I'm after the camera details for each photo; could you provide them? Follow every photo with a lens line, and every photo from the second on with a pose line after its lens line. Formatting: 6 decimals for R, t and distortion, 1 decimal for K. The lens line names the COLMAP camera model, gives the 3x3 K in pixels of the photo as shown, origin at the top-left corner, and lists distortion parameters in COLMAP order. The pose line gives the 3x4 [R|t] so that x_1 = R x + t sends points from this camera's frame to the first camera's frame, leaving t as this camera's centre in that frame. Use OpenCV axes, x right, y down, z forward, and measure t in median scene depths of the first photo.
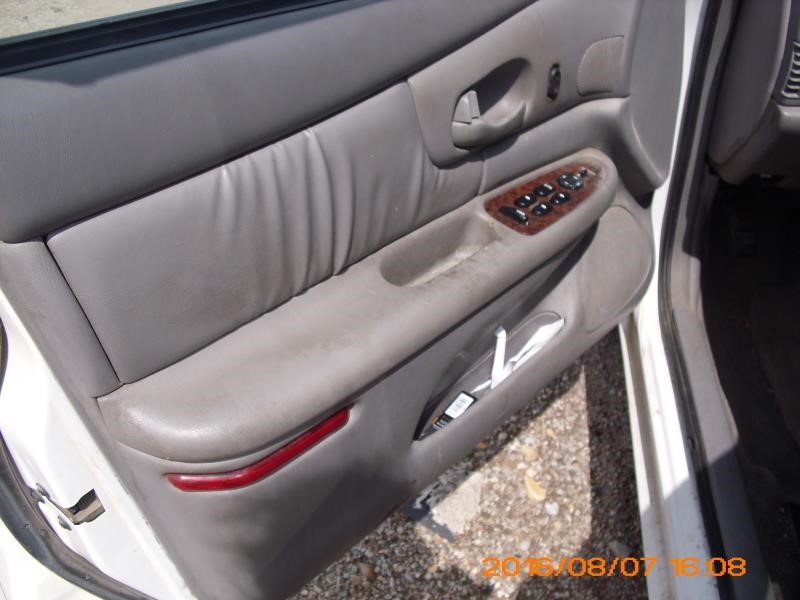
lens RADIAL K [[849.7, 0, 400.0], [0, 849.7, 300.0], [0, 0, 1]] dist [-0.123069, 0.024286]
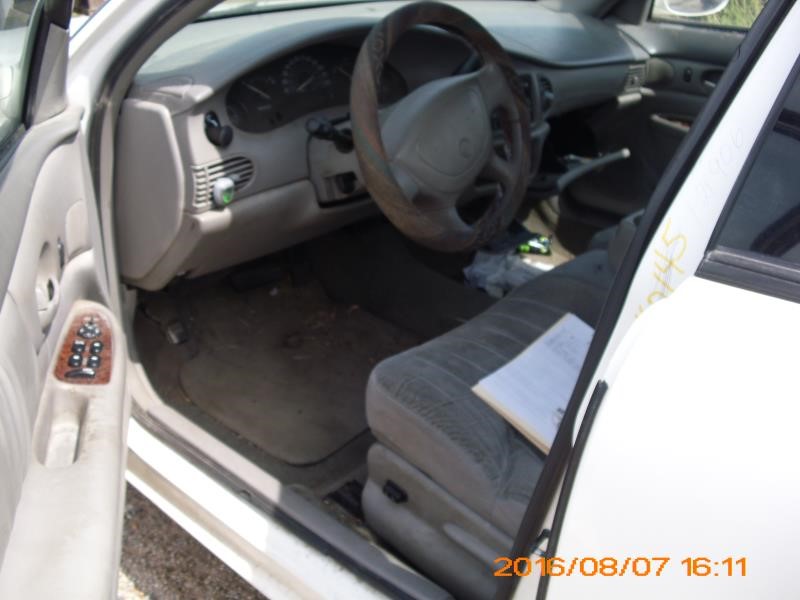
lens RADIAL K [[849.7, 0, 400.0], [0, 849.7, 300.0], [0, 0, 1]] dist [-0.123069, 0.024286]
pose [[0.586478, -0.340839, 0.734760, -0.358837], [0.436987, 0.896948, 0.067276, -0.072043], [-0.681972, 0.281624, 0.674983, -0.049677]]
